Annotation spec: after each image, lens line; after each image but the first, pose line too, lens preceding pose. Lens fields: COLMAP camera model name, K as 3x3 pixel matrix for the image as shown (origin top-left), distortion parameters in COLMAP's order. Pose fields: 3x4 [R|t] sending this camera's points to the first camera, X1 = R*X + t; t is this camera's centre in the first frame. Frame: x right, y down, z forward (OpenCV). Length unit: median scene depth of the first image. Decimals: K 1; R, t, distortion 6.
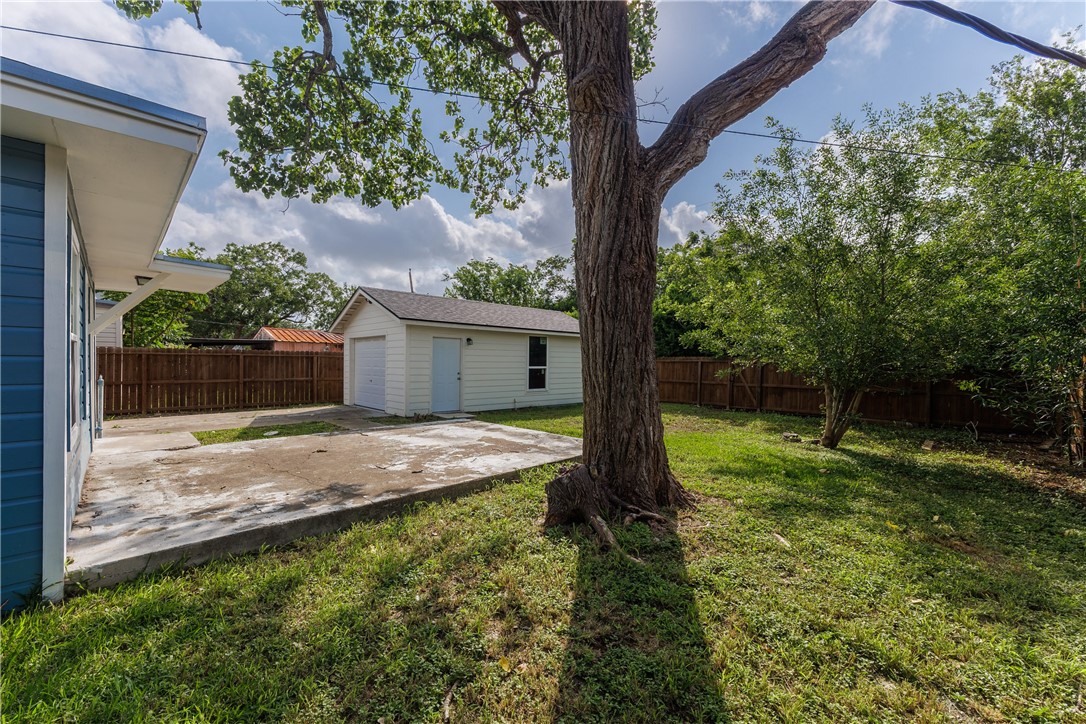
lens RADIAL K [[435.4, 0, 547.8], [0, 435.4, 367.5], [0, 0, 1]] dist [0.000308, -0.000089]
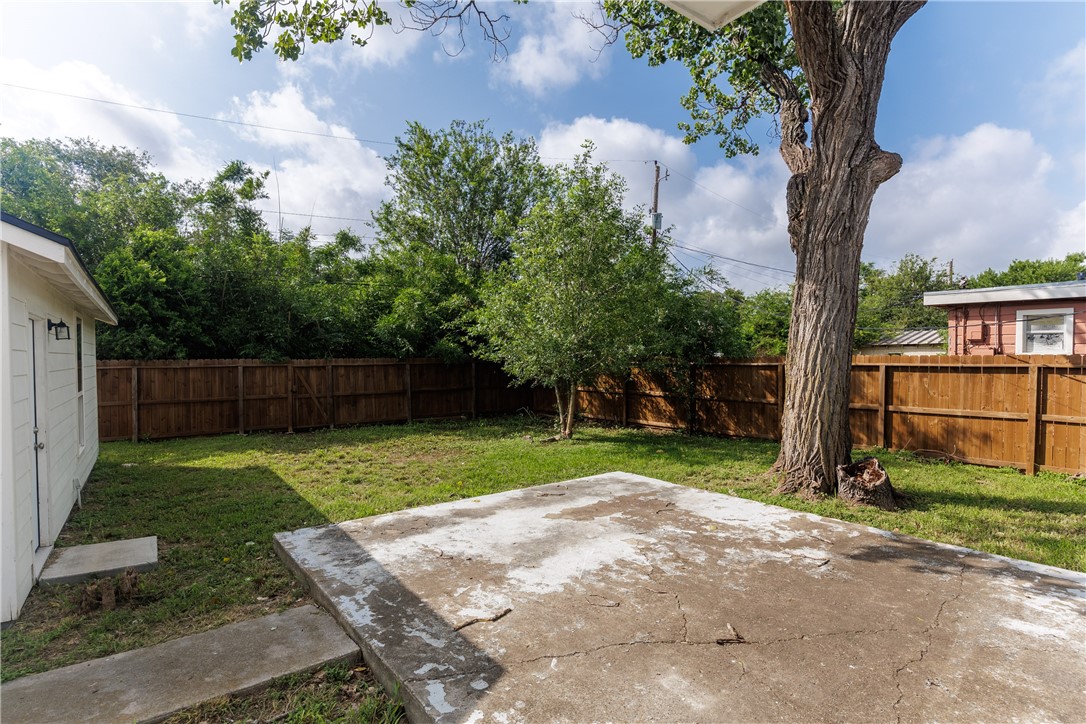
lens RADIAL K [[559.4, 0, 547.0], [0, 559.4, 367.0], [0, 0, 1]] dist [-0.005643, 0.001382]
pose [[0.133153, -0.032815, 0.990552, -0.486356], [0.021997, 0.999303, 0.030148, -0.032045], [-0.990851, 0.017775, 0.133782, 0.510891]]
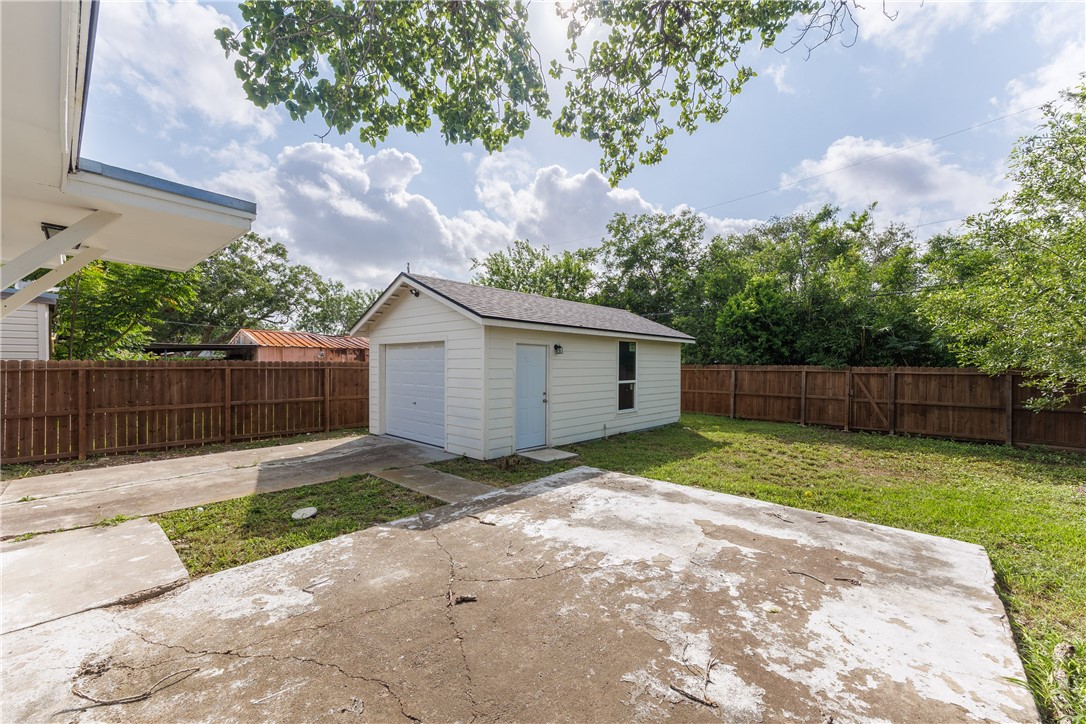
lens RADIAL K [[435.4, 0, 545.3], [0, 435.4, 361.3], [0, 0, 1]] dist [0.000308, -0.000089]
pose [[0.998354, -0.003852, 0.057224, -0.215153], [0.004807, 0.999851, -0.016555, -0.024614], [-0.057151, 0.016802, 0.998224, 0.245152]]
